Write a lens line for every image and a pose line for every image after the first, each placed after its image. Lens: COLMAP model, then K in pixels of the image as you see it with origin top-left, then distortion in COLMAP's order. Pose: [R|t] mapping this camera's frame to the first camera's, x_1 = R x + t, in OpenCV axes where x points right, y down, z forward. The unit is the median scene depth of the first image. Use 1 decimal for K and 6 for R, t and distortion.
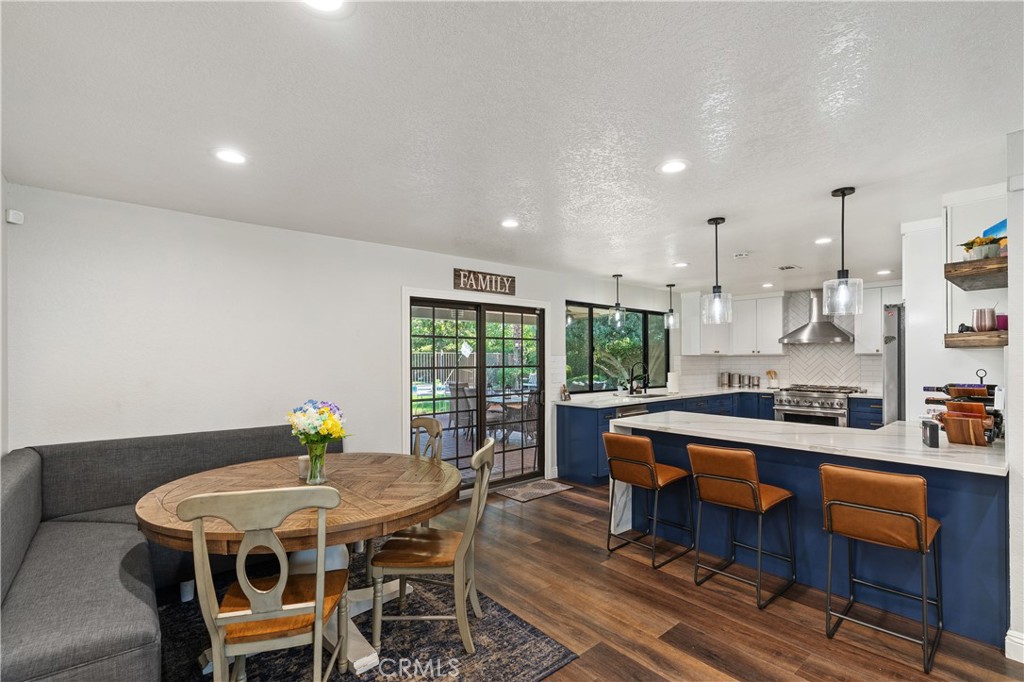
lens RADIAL K [[464.7, 0, 503.7], [0, 464.7, 358.0], [0, 0, 1]] dist [-0.003434, 0.000680]
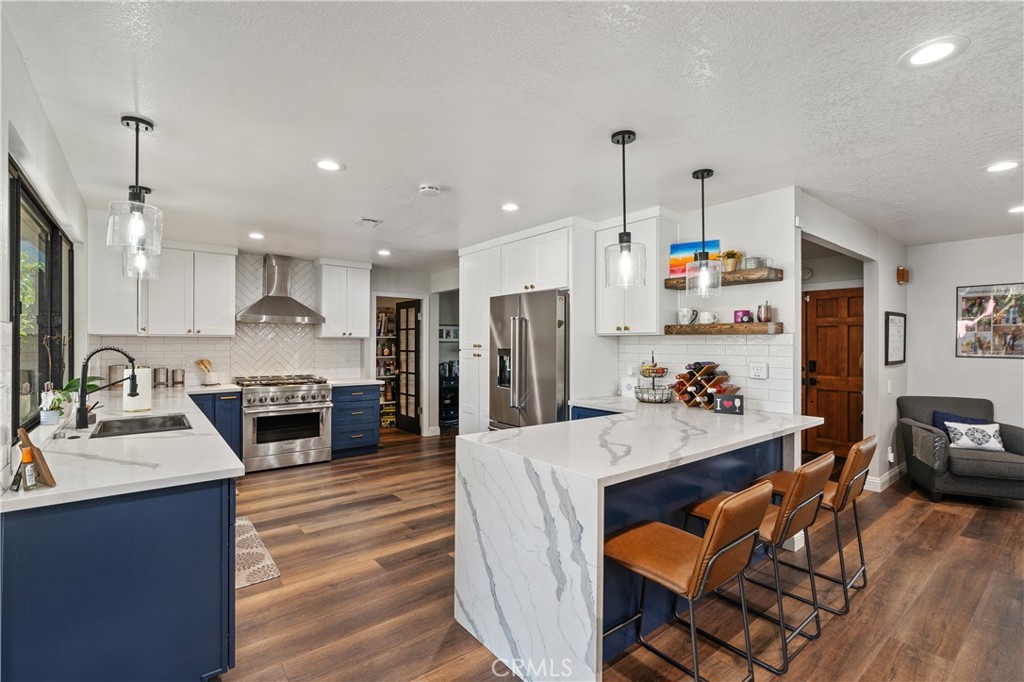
lens RADIAL K [[464.7, 0, 514.2], [0, 464.7, 341.1], [0, 0, 1]] dist [-0.003434, 0.000680]
pose [[0.017732, 0.008119, 0.999810, -0.155889], [-0.003434, 0.999962, -0.008060, 0.006046], [-0.999837, -0.003290, 0.017760, 0.796970]]
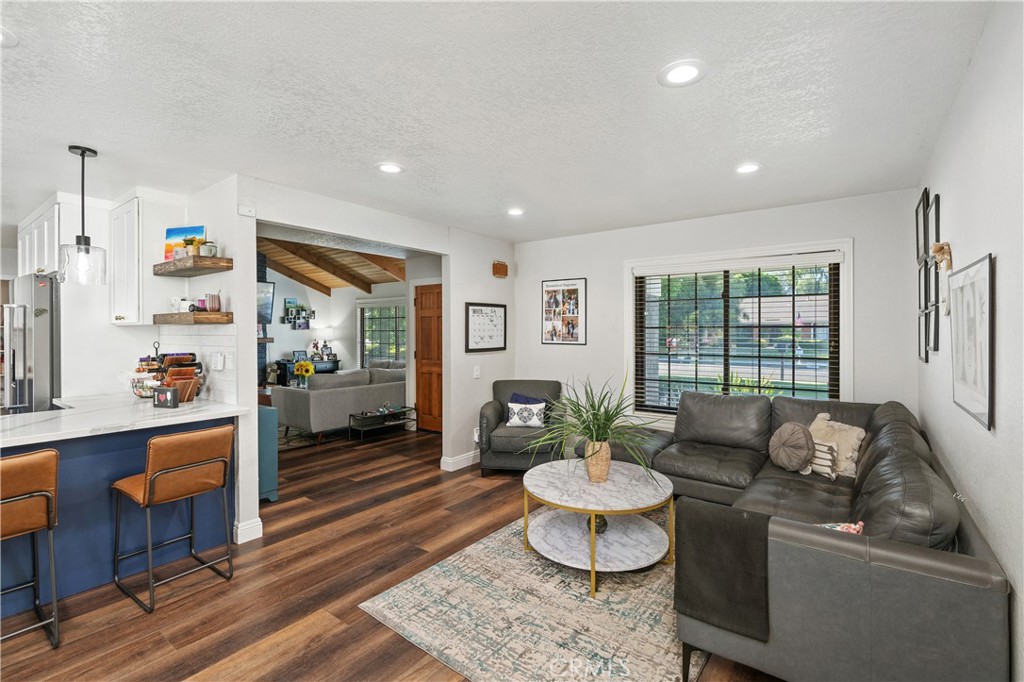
lens RADIAL K [[464.7, 0, 515.9], [0, 464.7, 334.7], [0, 0, 1]] dist [-0.003434, 0.000680]
pose [[-0.236396, -0.002145, 0.971654, -0.209317], [0.003258, 0.999990, 0.003000, 0.003523], [-0.971651, 0.003875, -0.236386, 0.220783]]
